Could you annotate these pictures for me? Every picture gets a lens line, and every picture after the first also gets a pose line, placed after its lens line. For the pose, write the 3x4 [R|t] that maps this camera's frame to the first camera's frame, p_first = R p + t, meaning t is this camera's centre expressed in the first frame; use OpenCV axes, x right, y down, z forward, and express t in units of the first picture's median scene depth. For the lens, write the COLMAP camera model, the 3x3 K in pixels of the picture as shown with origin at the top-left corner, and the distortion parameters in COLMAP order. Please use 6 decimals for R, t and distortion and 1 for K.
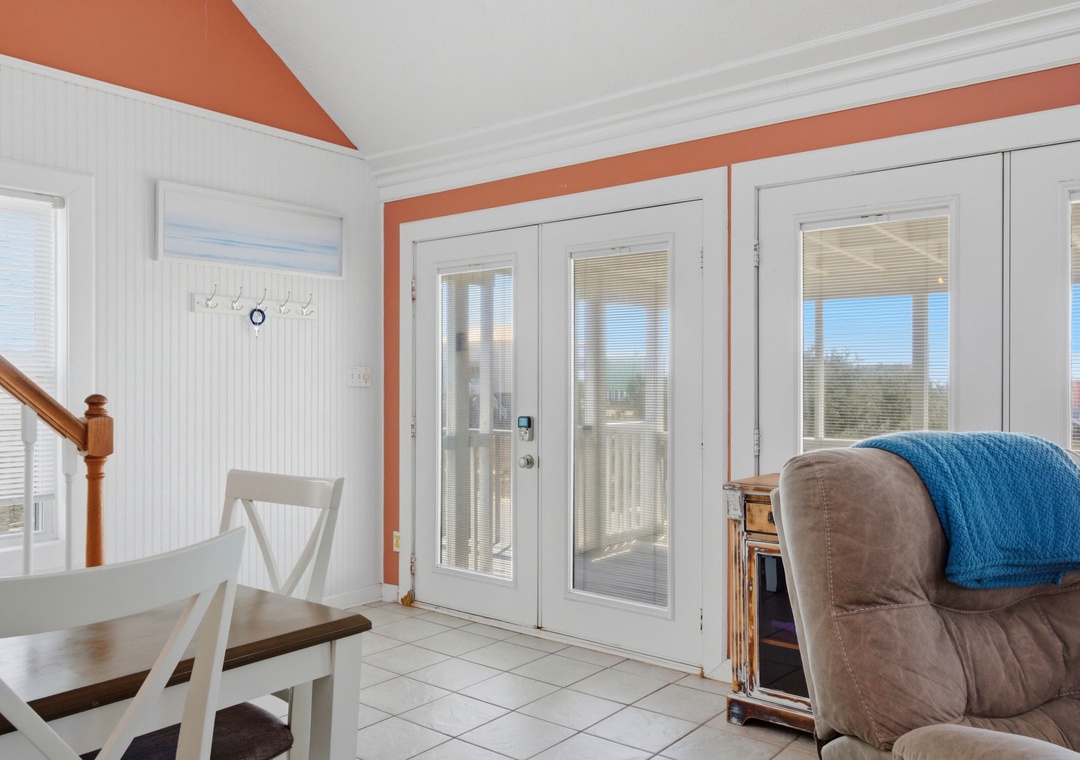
lens RADIAL K [[858.4, 0, 539.3], [0, 858.4, 385.8], [0, 0, 1]] dist [0.001713, -0.000130]
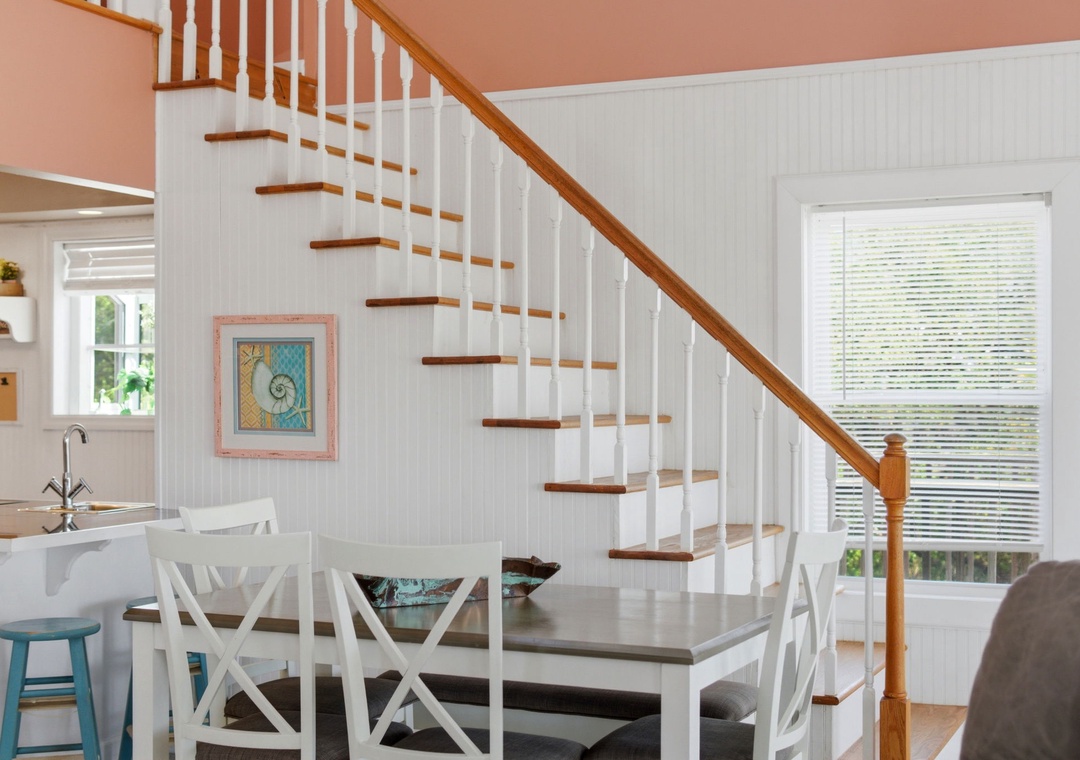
lens RADIAL K [[1503.1, 0, 547.9], [0, 1503.1, 378.3], [0, 0, 1]] dist [-0.008060, 0.000000]
pose [[0.252535, 0.000104, -0.967588, 0.613797], [-0.001596, 0.999999, -0.000309, -0.030525], [0.967587, 0.001623, 0.252535, 0.127853]]
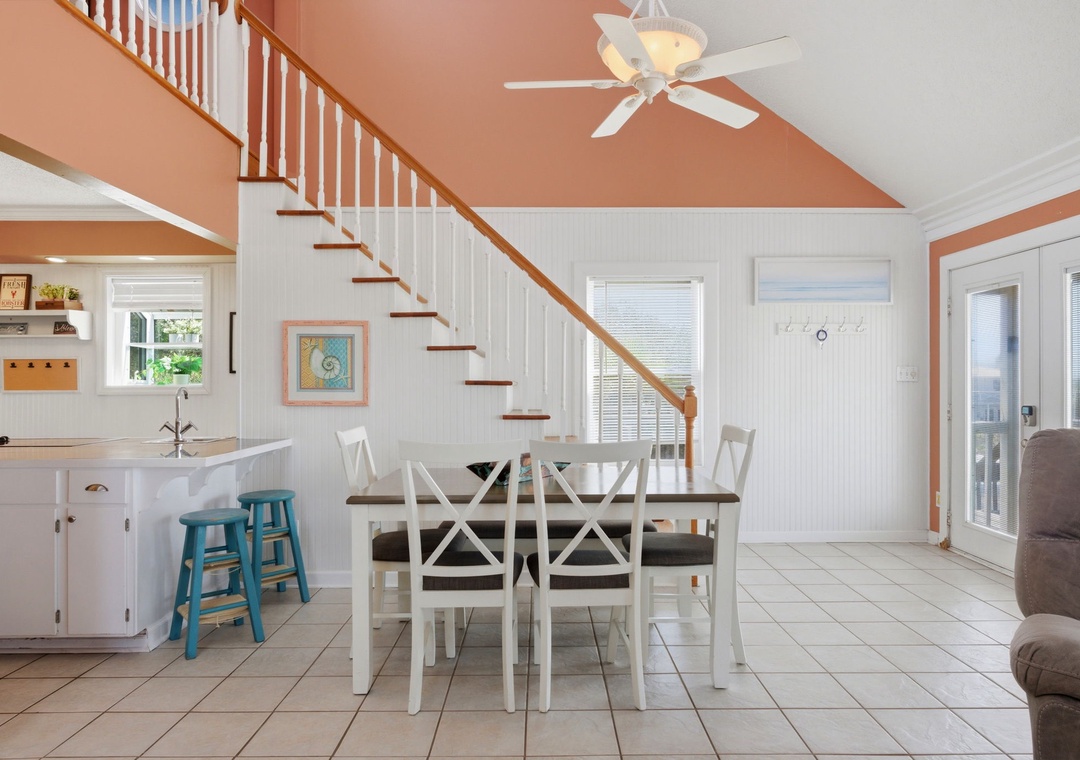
lens RADIAL K [[683.4, 0, 542.5], [0, 683.4, 379.3], [0, 0, 1]] dist [-0.000750, -0.001412]
pose [[0.630964, -0.000886, -0.775811, 0.289143], [-0.000710, 0.999998, -0.001720, -0.000037], [0.775812, 0.001636, 0.630963, -0.142289]]
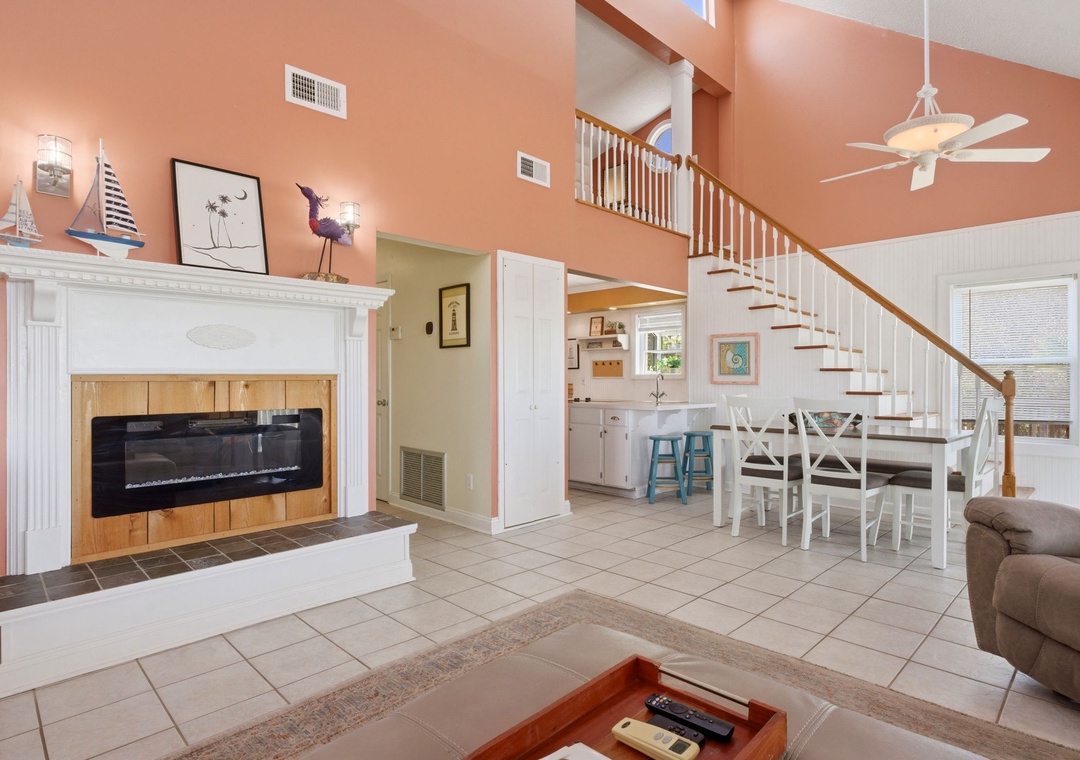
lens RADIAL K [[579.0, 0, 538.7], [0, 579.0, 379.9], [0, 0, 1]] dist [-0.012025, 0.002684]
pose [[-0.115911, 0.005030, -0.993247, 0.758361], [-0.000294, 0.999987, 0.005098, 0.018418], [0.993260, 0.000883, -0.115908, -0.074334]]
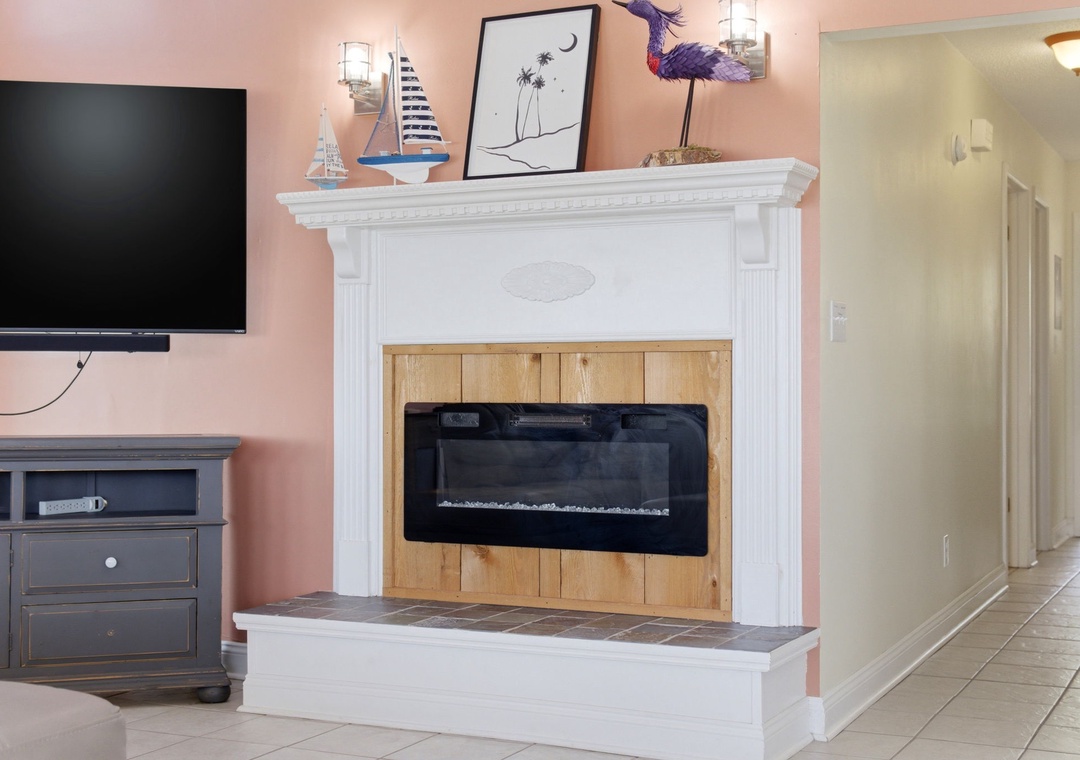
lens RADIAL K [[1503.1, 0, 539.2], [0, 1503.1, 371.3], [0, 0, 1]] dist [-0.008060, 0.000000]
pose [[-0.975527, 0.003425, -0.219853, 0.367054], [0.003421, 0.999994, 0.000401, 0.036200], [0.219853, -0.000361, -0.975533, 0.549211]]
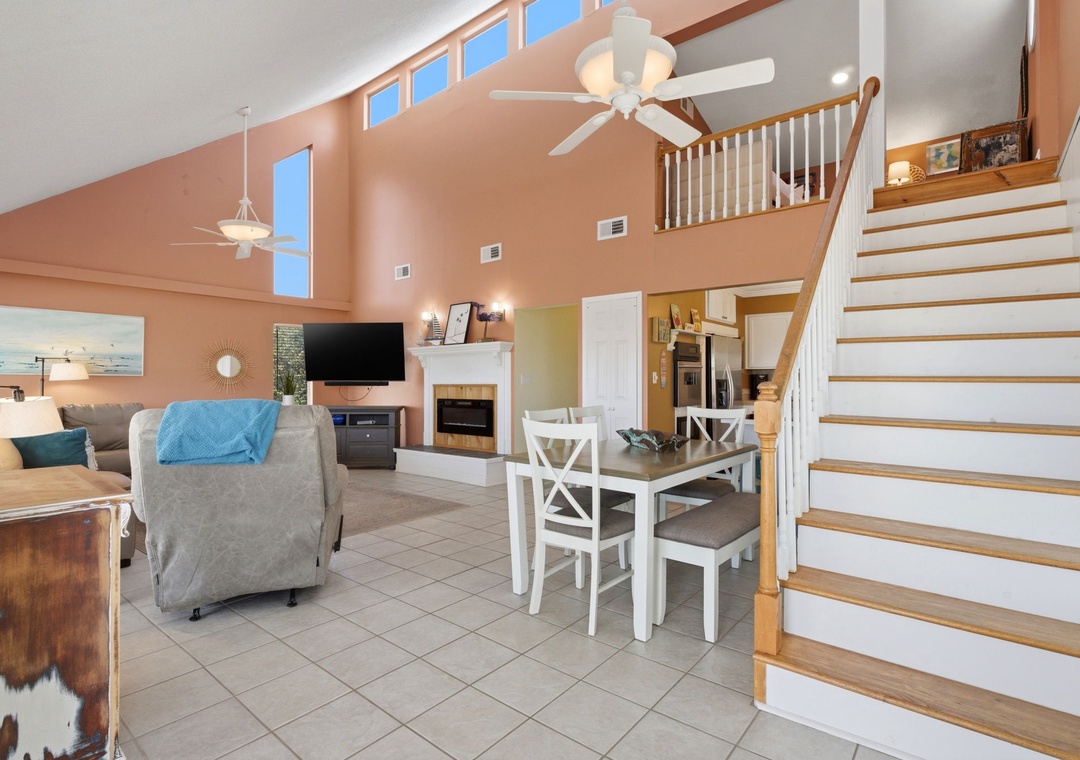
lens RADIAL K [[528.7, 0, 545.2], [0, 528.7, 384.8], [0, 0, 1]] dist [-0.004879, 0.000294]
pose [[-0.999966, 0.005288, -0.006374, -0.119794], [0.005224, 0.999937, 0.009975, 0.002308], [0.006426, 0.009942, -0.999930, 1.068007]]
